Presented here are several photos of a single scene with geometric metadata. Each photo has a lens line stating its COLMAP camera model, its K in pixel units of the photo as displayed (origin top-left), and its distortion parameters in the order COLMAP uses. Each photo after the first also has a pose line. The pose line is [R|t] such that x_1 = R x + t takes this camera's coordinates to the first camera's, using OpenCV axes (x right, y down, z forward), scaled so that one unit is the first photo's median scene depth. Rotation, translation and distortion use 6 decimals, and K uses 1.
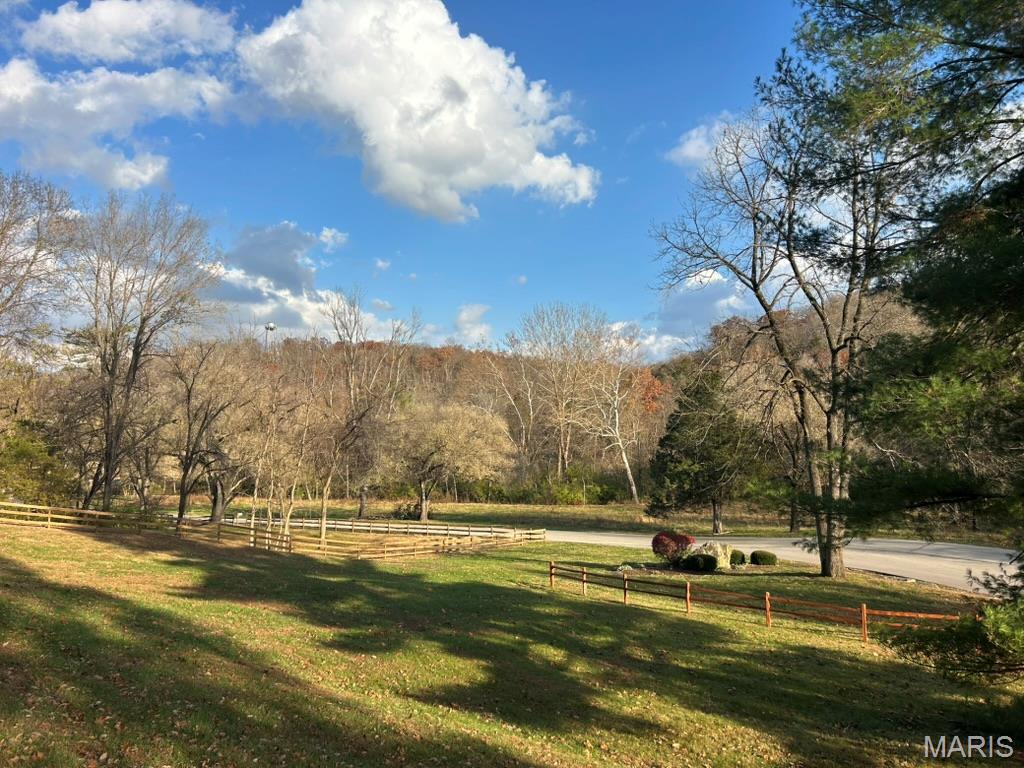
lens RADIAL K [[756.3, 0, 458.3], [0, 756.3, 319.7], [0, 0, 1]] dist [0.082314, -0.124988]
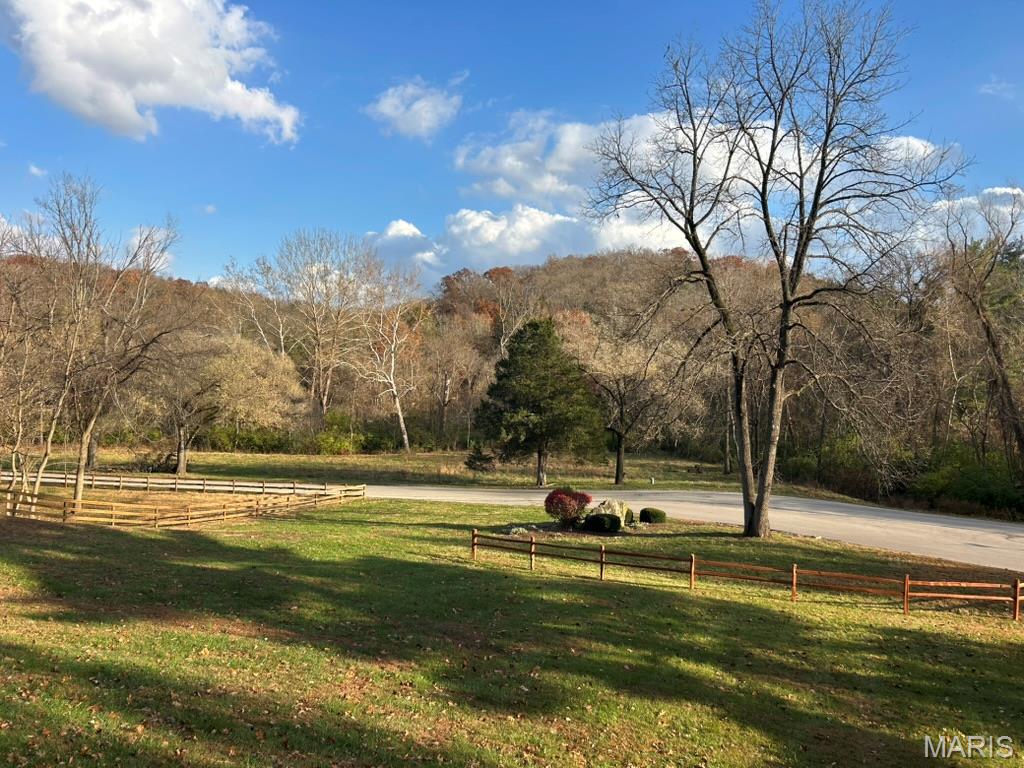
lens RADIAL K [[756.3, 0, 458.3], [0, 756.3, 319.7], [0, 0, 1]] dist [0.082314, -0.124988]
pose [[0.910816, 0.078884, 0.405206, -0.161169], [-0.106289, 0.993292, 0.045545, 0.038941], [-0.398895, -0.084552, 0.913090, 0.186022]]
